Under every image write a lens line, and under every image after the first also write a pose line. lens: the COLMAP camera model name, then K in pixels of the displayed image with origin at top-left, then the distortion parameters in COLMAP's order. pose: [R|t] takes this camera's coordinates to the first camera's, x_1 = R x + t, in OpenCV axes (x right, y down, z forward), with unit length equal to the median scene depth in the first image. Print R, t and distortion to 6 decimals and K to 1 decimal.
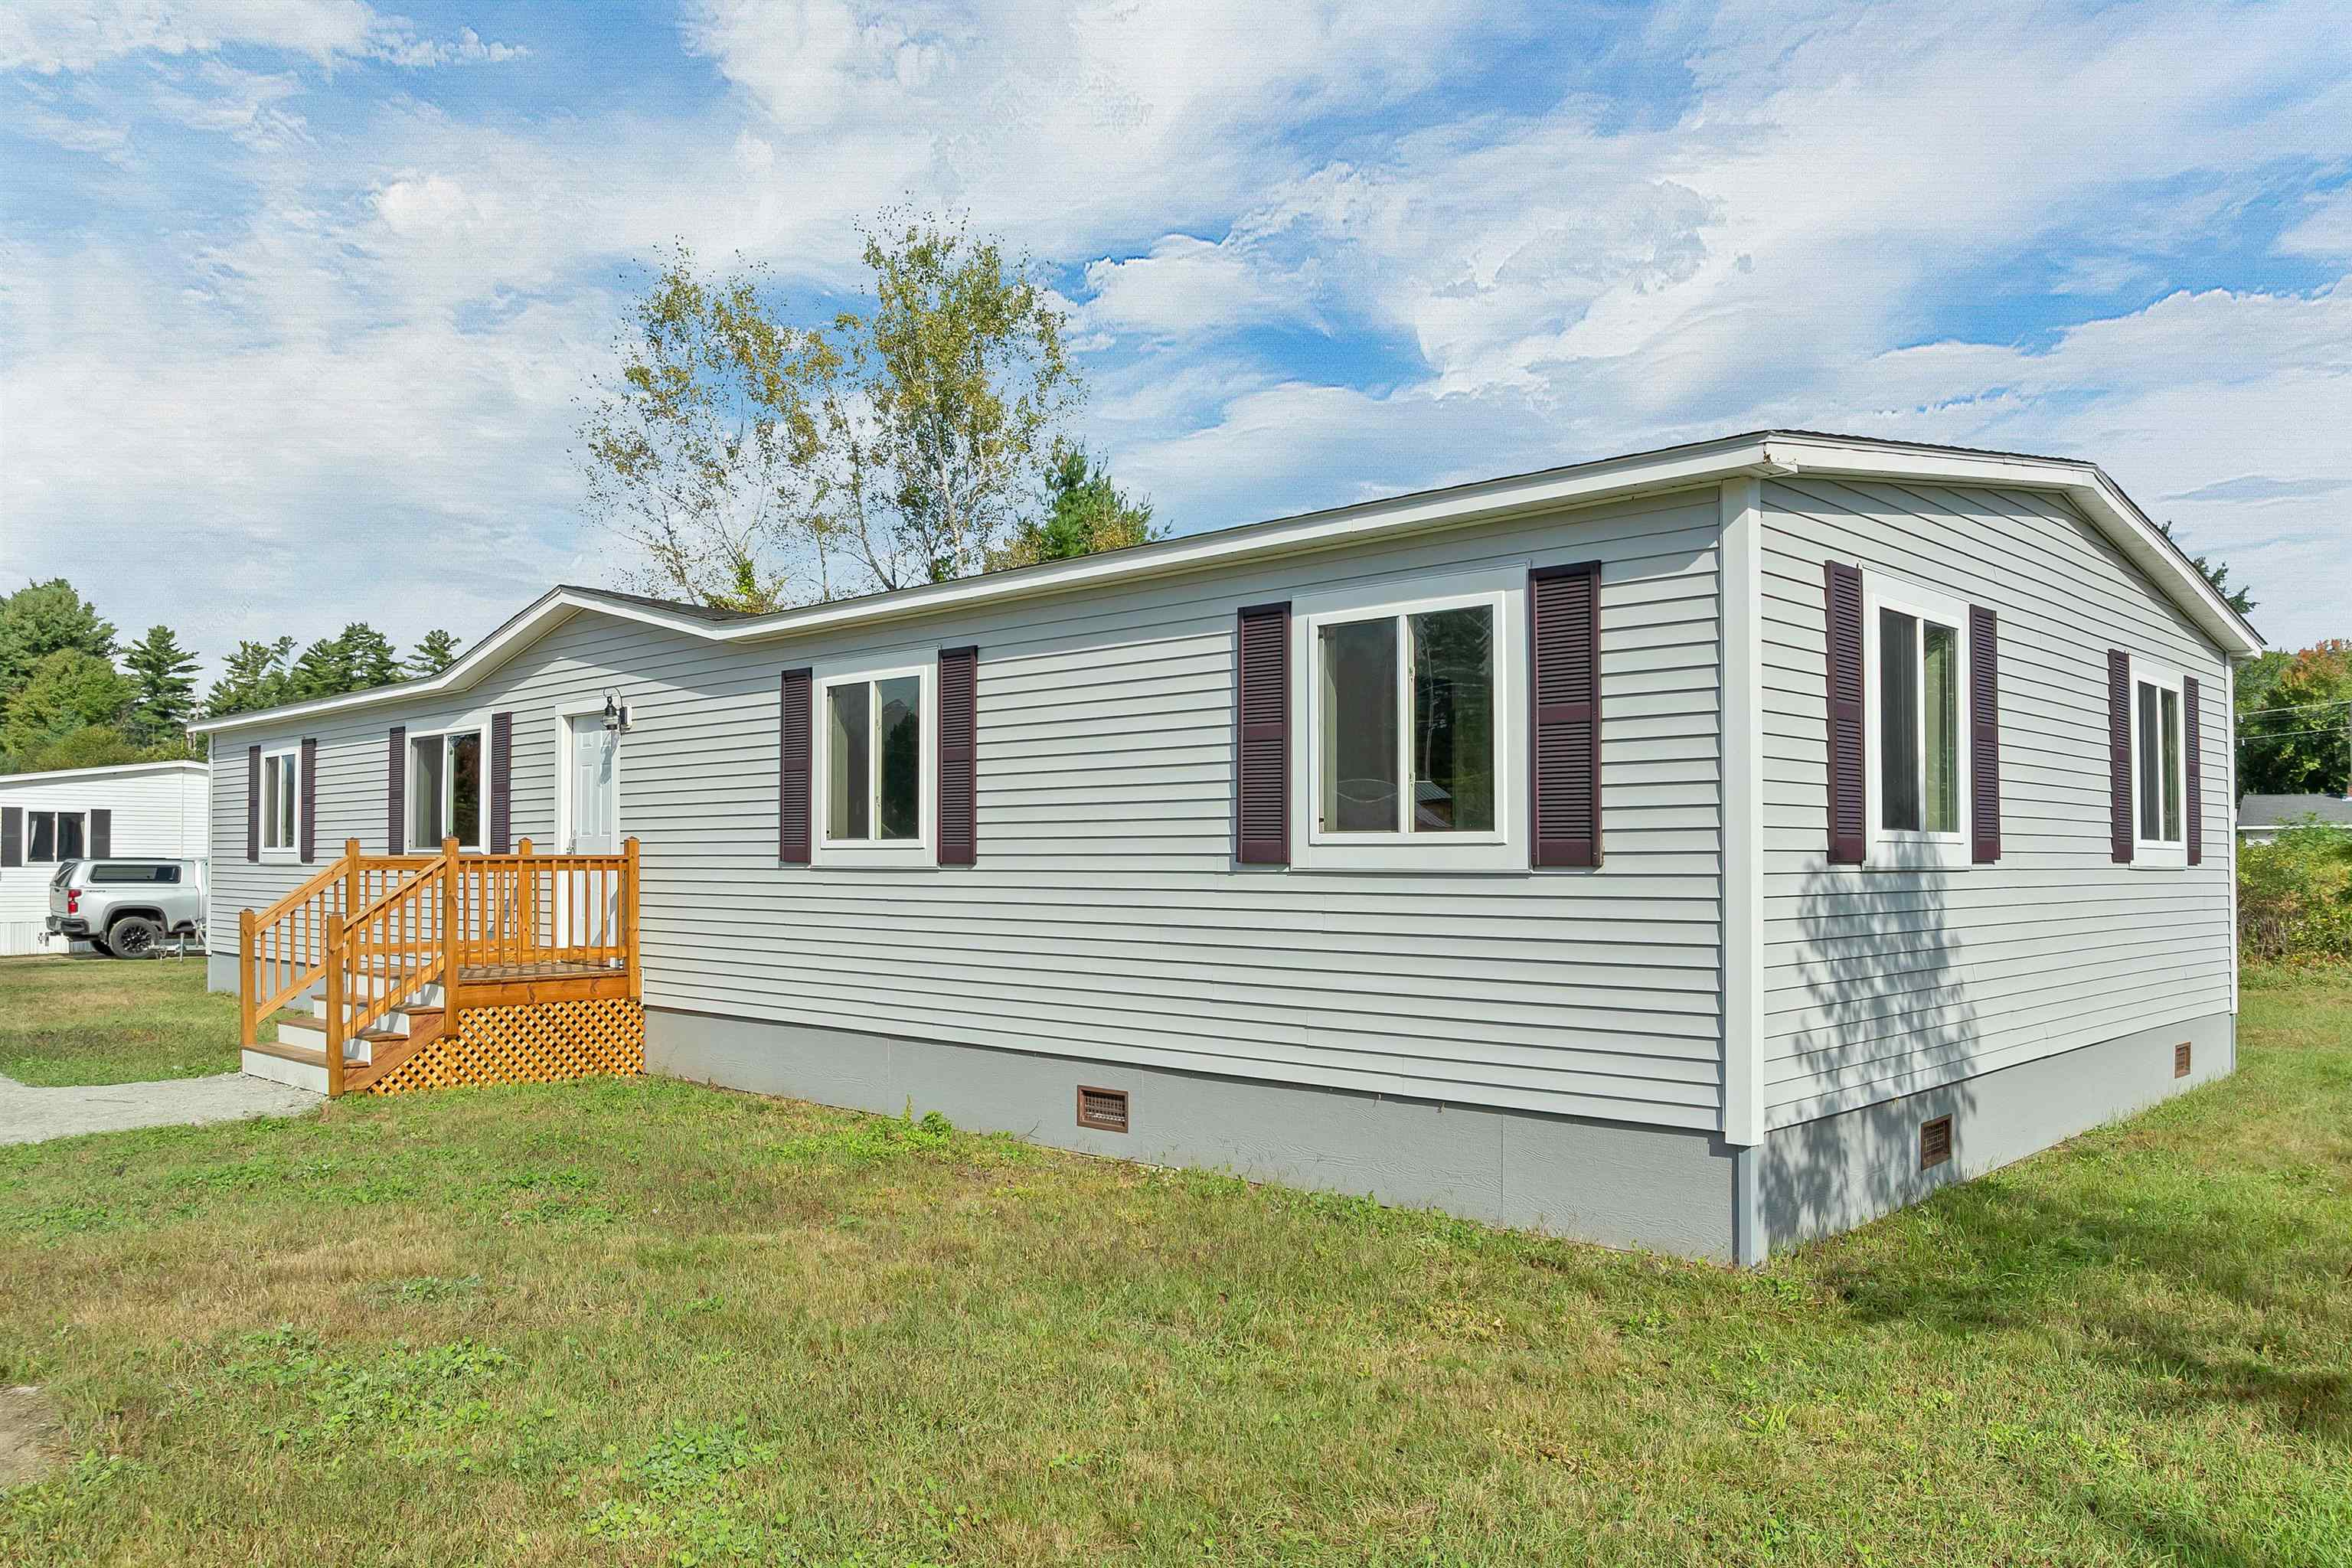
lens RADIAL K [[1718.5, 0, 1176.0], [0, 1718.5, 784.0], [0, 0, 1]] dist [-0.057777, -0.009435]
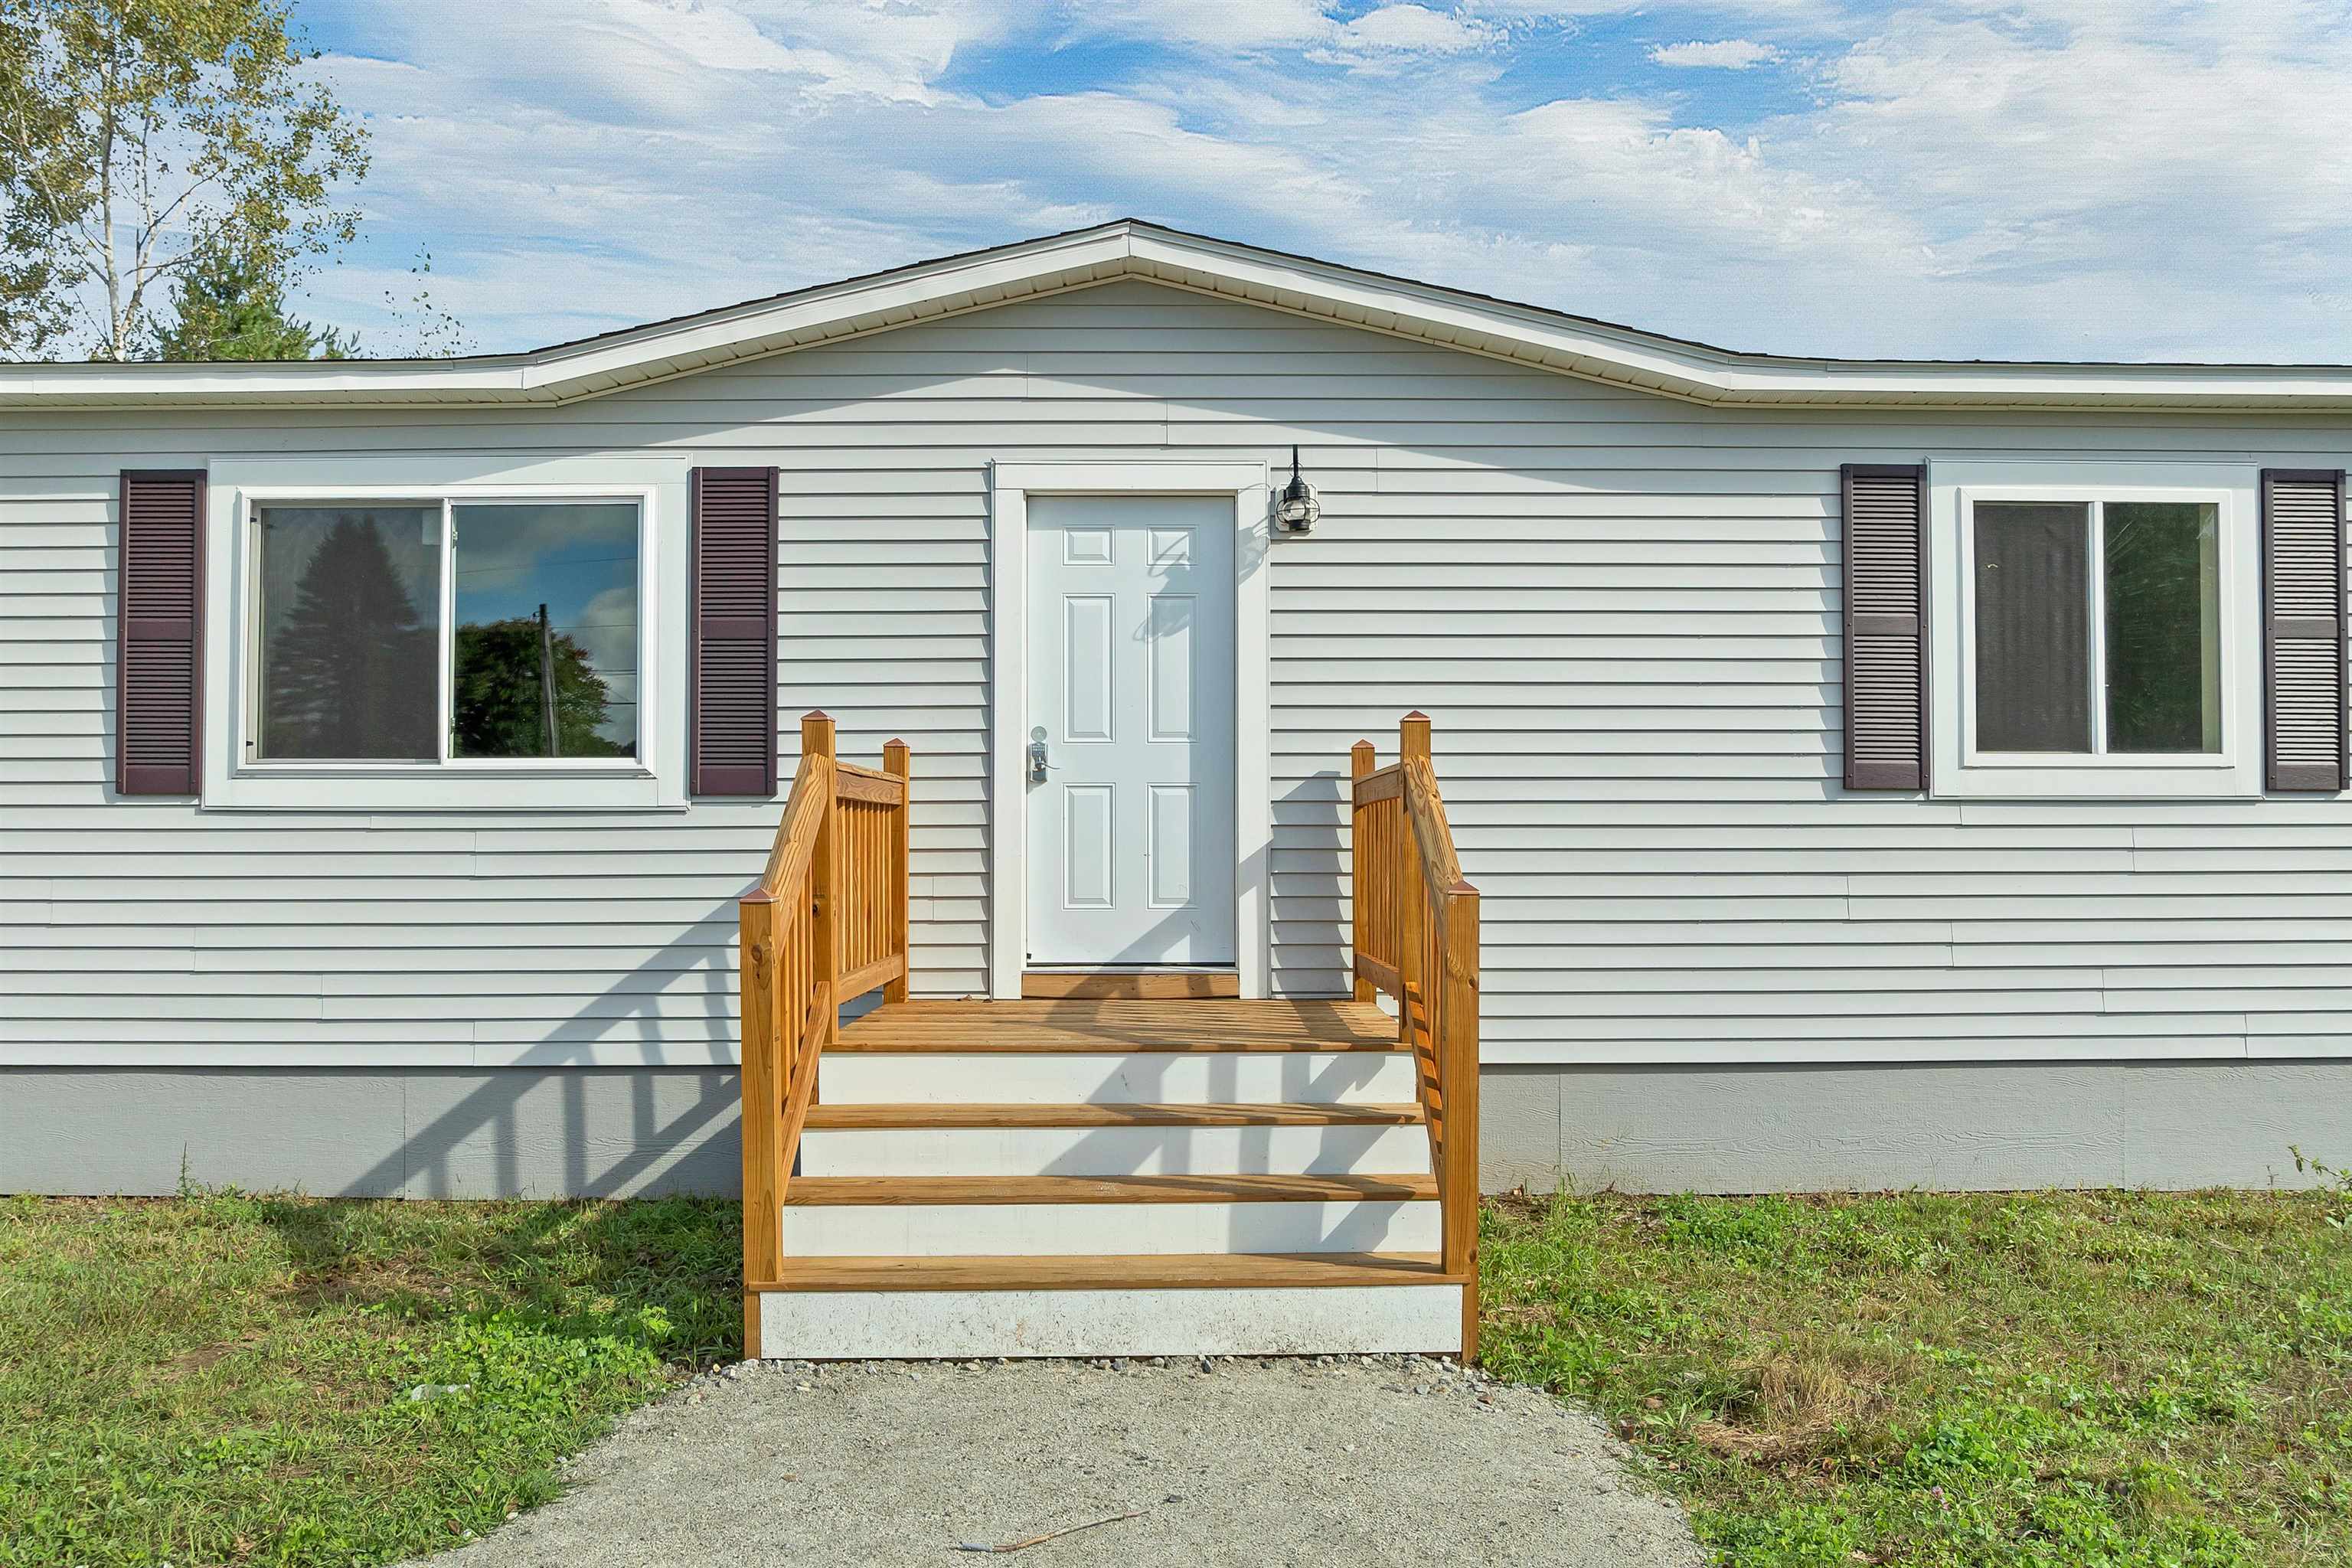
lens RADIAL K [[1625.7, 0, 1176.0], [0, 1625.7, 784.0], [0, 0, 1]] dist [-0.043848, 0.001510]
pose [[0.705558, -0.001041, 0.708652, -0.701421], [-0.028624, 0.999141, 0.029966, 0.029941], [-0.708074, -0.041428, 0.704922, 0.695236]]
